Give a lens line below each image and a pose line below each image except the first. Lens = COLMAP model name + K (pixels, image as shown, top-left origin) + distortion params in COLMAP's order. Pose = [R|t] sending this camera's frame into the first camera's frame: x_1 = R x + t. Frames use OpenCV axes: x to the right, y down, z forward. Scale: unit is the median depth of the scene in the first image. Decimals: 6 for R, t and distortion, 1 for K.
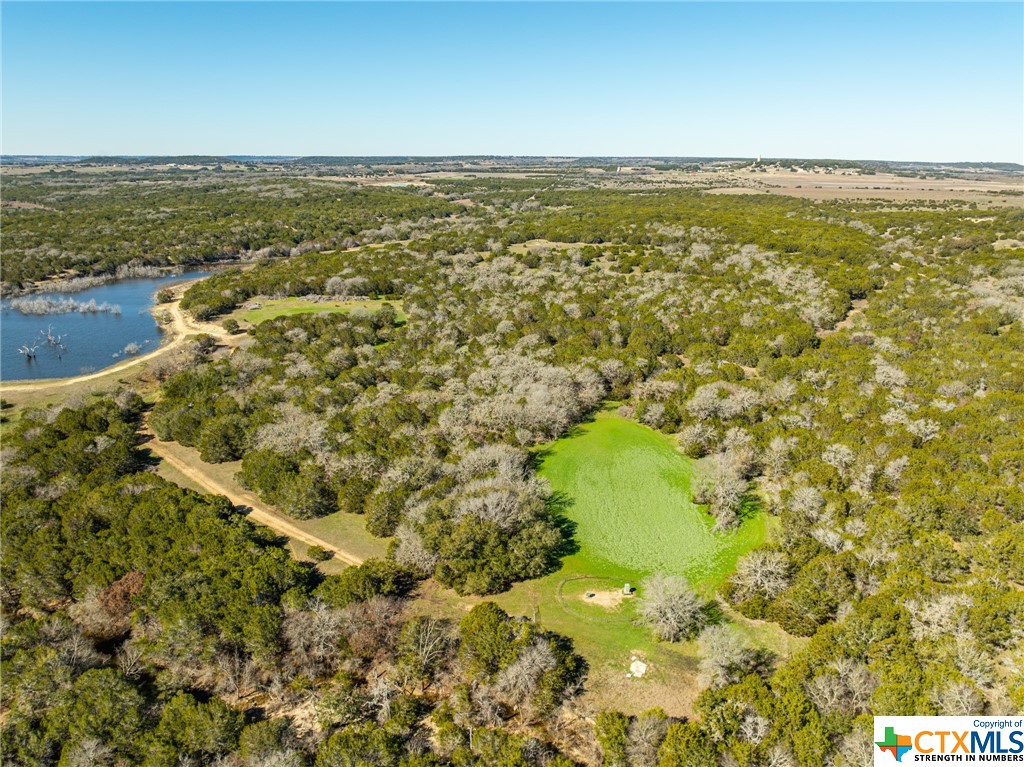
lens RADIAL K [[727.3, 0, 513.5], [0, 727.3, 383.9], [0, 0, 1]] dist [-0.033744, 0.021413]
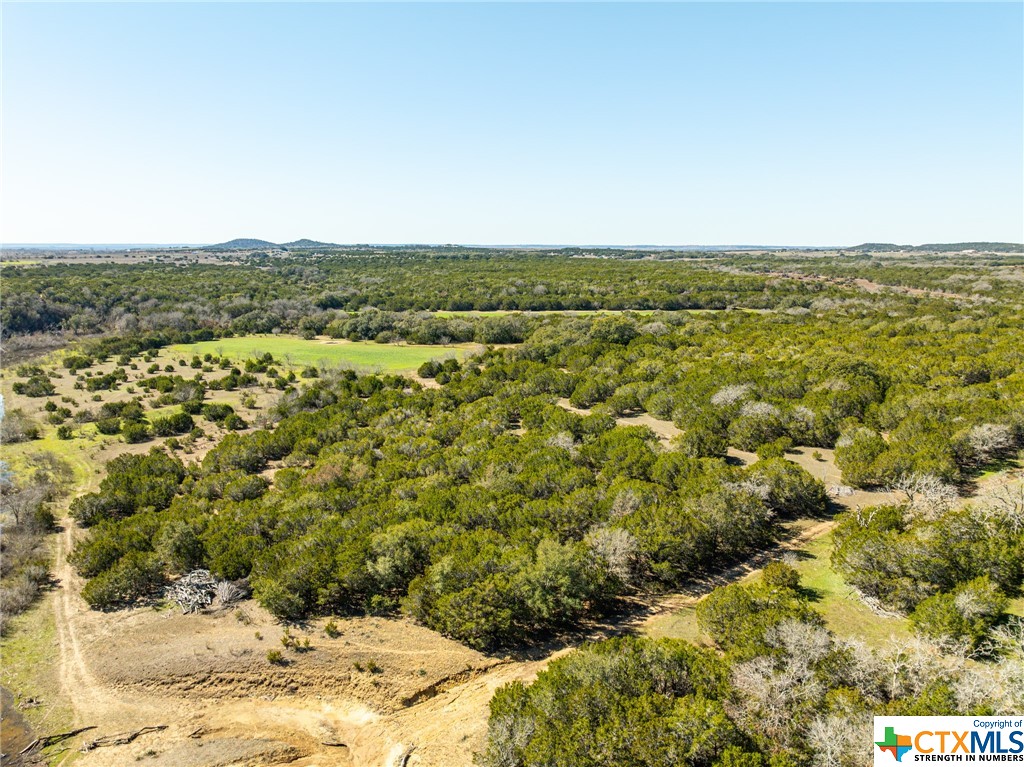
lens RADIAL K [[727.3, 0, 512.9], [0, 727.3, 381.8], [0, 0, 1]] dist [-0.033744, 0.021413]
pose [[0.616871, 0.141620, -0.774218, -0.785333], [-0.236374, 0.971604, -0.010609, -0.157472], [0.750732, 0.189549, 0.632830, 0.667735]]
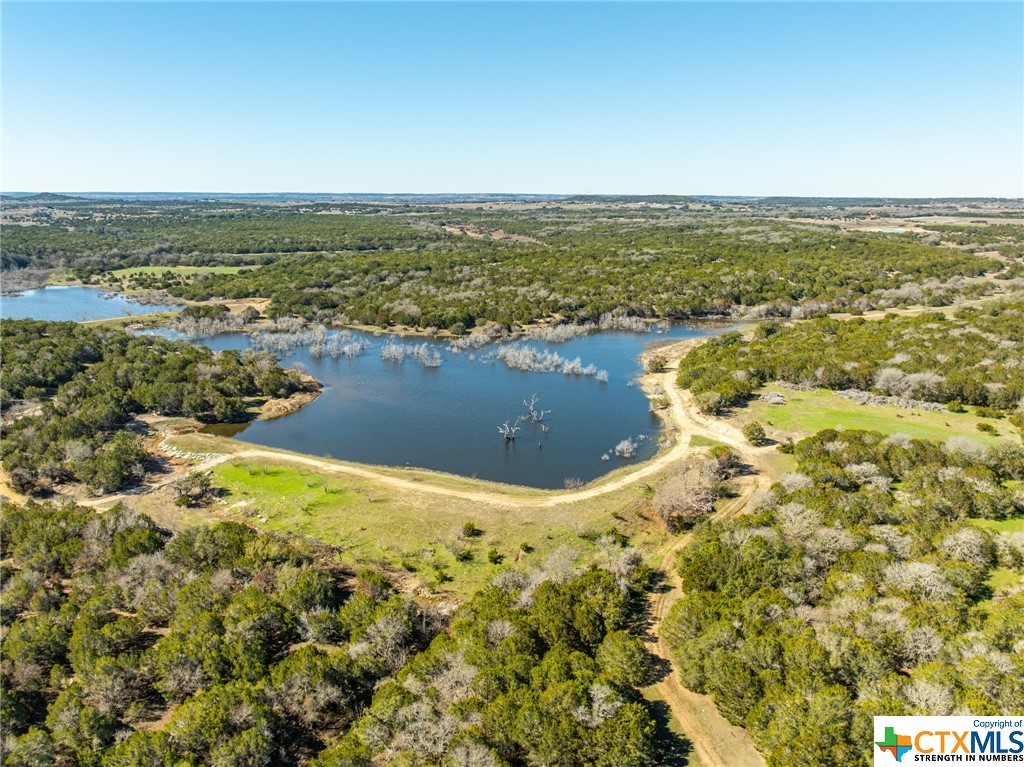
lens RADIAL K [[727.3, 0, 512.4], [0, 727.3, 382.6], [0, 0, 1]] dist [-0.033744, 0.021413]
pose [[0.830368, 0.139729, -0.539411, -0.122964], [-0.168147, 0.985756, -0.003495, -0.050094], [0.531239, 0.093603, 0.842035, 0.160374]]
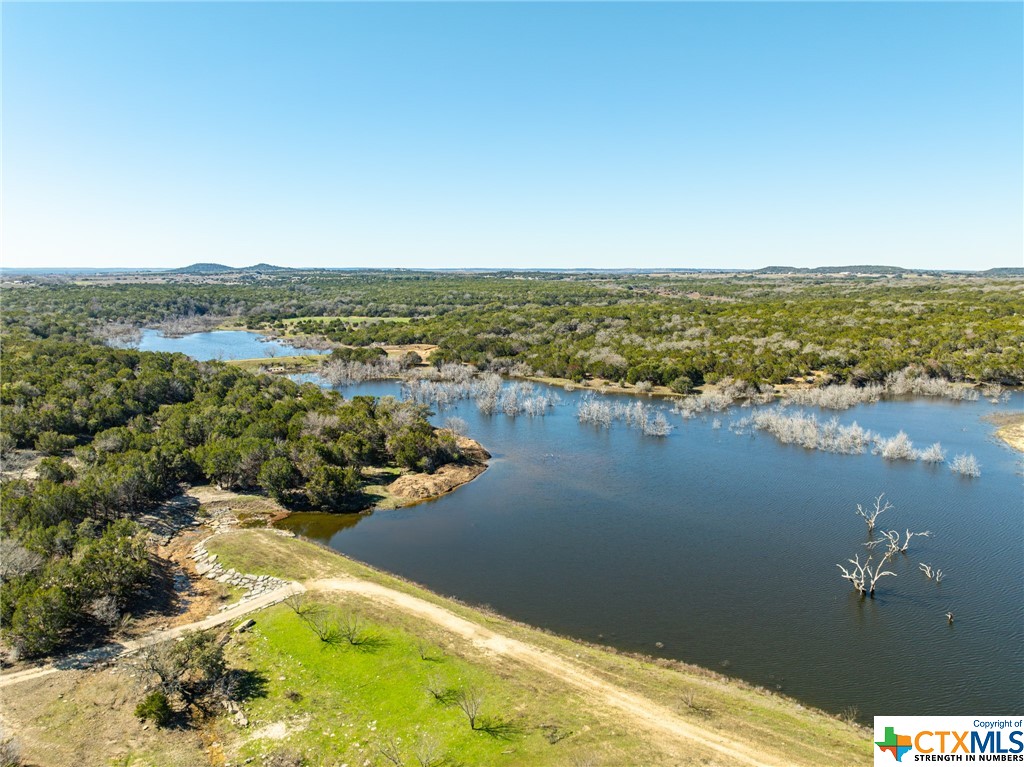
lens RADIAL K [[727.3, 0, 515.3], [0, 727.3, 387.4], [0, 0, 1]] dist [-0.033744, 0.021413]
pose [[0.676364, 0.114408, -0.727628, -0.274768], [-0.219770, 0.974212, -0.051107, -0.042656], [0.703017, 0.194477, 0.684065, 0.305376]]
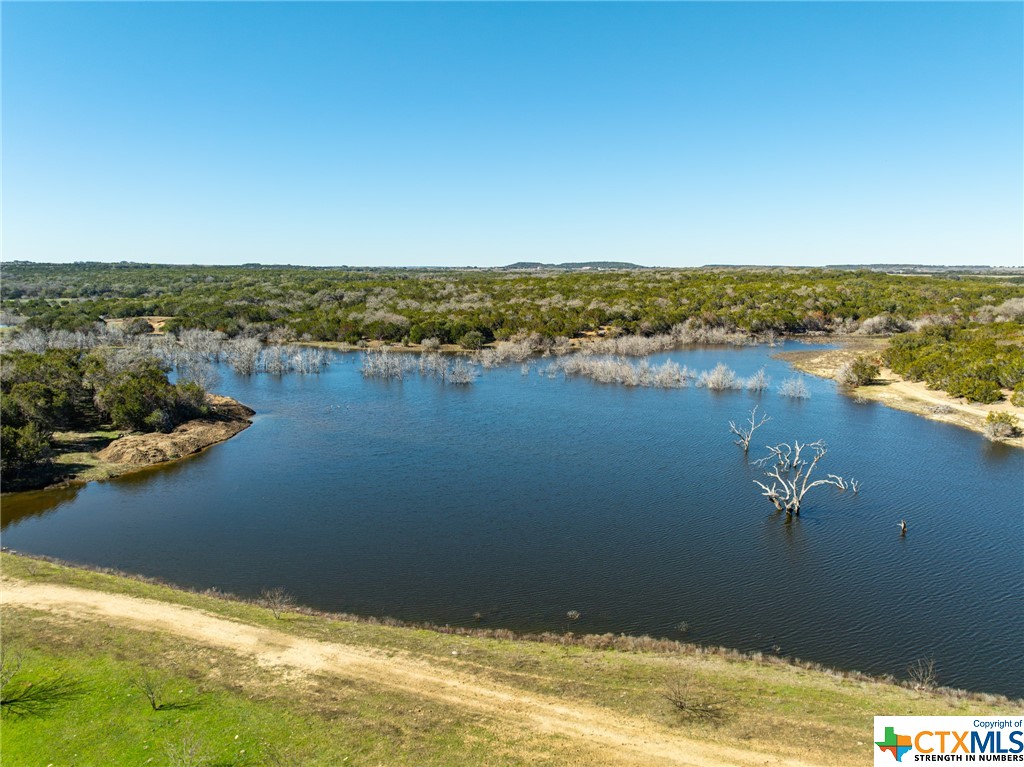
lens RADIAL K [[727.3, 0, 515.3], [0, 727.3, 386.9], [0, 0, 1]] dist [-0.033744, 0.021413]
pose [[0.879524, 0.077038, -0.469578, -0.327991], [-0.145269, 0.983169, -0.110793, -0.020050], [0.453140, 0.165660, 0.875912, 0.354153]]
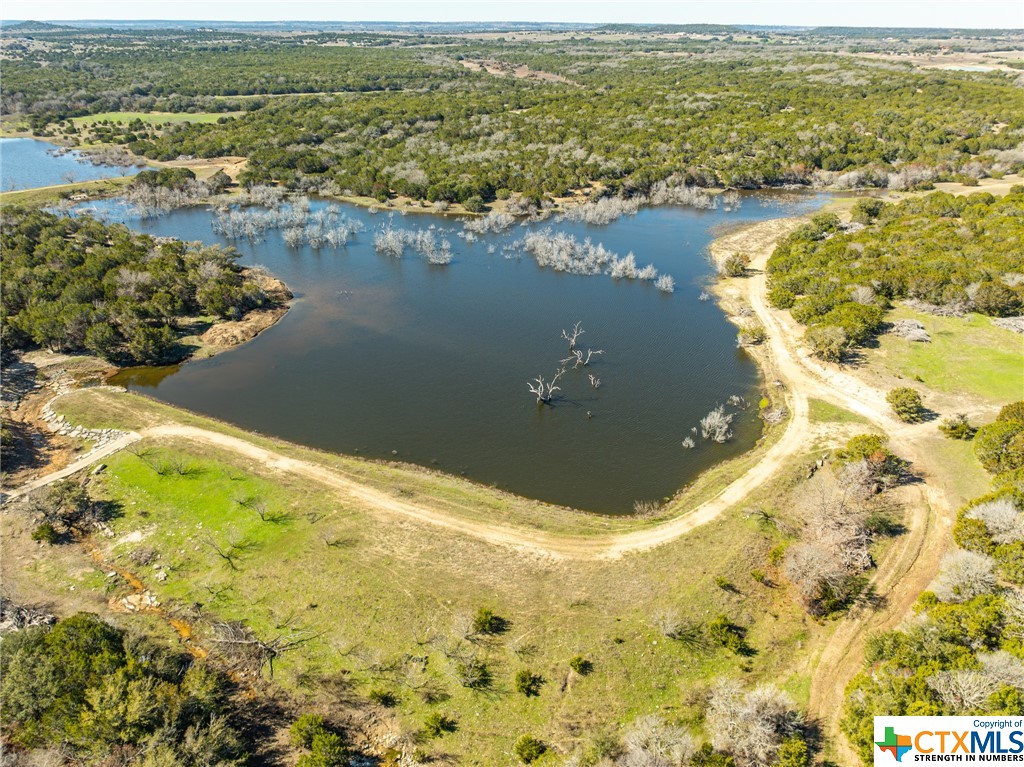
lens RADIAL K [[727.3, 0, 513.9], [0, 727.3, 382.4], [0, 0, 1]] dist [-0.033744, 0.021413]
pose [[0.814500, 0.259346, -0.518970, -0.206888], [-0.176311, 0.962865, 0.204463, -0.083711], [0.552725, -0.075035, 0.829979, 0.267916]]
